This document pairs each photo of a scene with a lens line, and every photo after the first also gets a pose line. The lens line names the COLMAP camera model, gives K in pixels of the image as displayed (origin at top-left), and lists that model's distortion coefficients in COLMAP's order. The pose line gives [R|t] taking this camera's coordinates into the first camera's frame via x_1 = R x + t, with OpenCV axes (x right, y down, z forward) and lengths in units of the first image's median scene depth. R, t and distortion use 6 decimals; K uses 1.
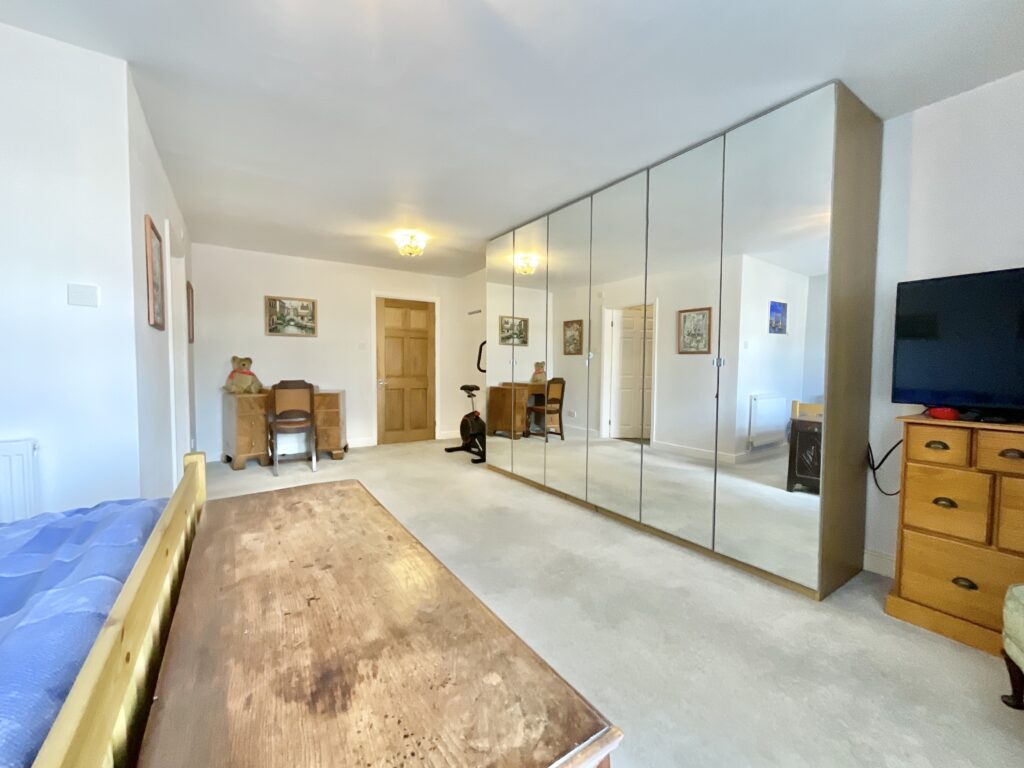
lens RADIAL K [[415.0, 0, 512.4], [0, 415.0, 384.0], [0, 0, 1]] dist [0.011978, -0.000636]
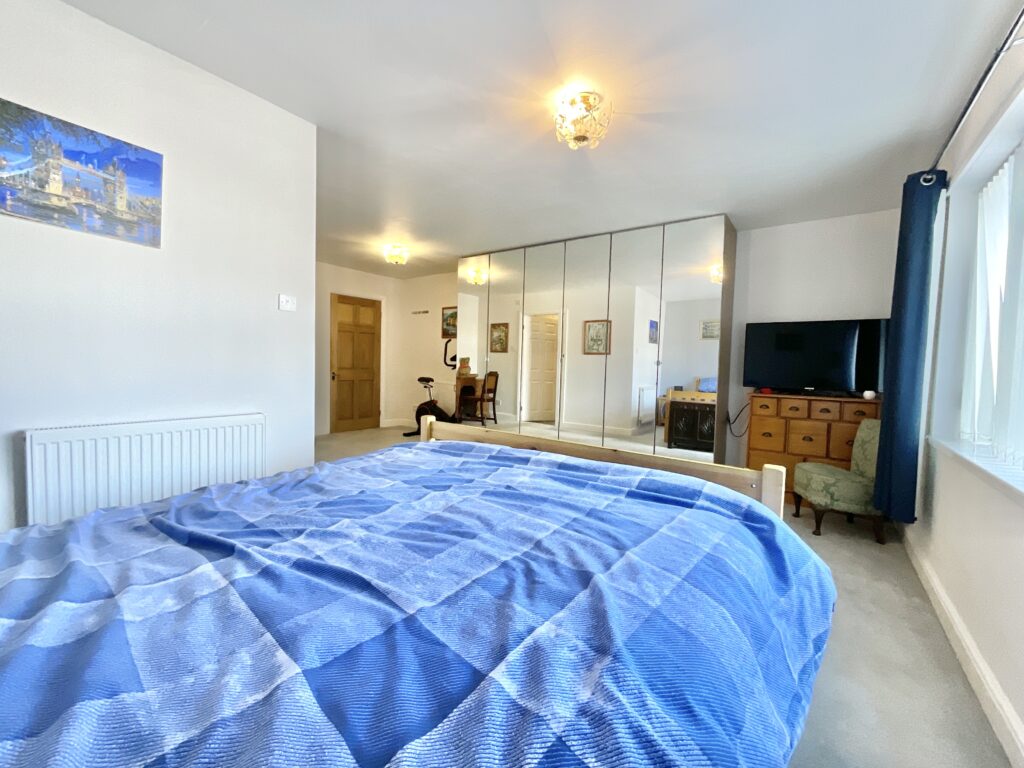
lens RADIAL K [[415.0, 0, 513.6], [0, 415.0, 384.4], [0, 0, 1]] dist [0.011978, -0.000636]
pose [[0.940282, 0.000202, 0.340395, -0.245178], [-0.005109, 0.999896, 0.013521, 0.005369], [-0.340357, -0.014453, 0.940185, -0.143403]]
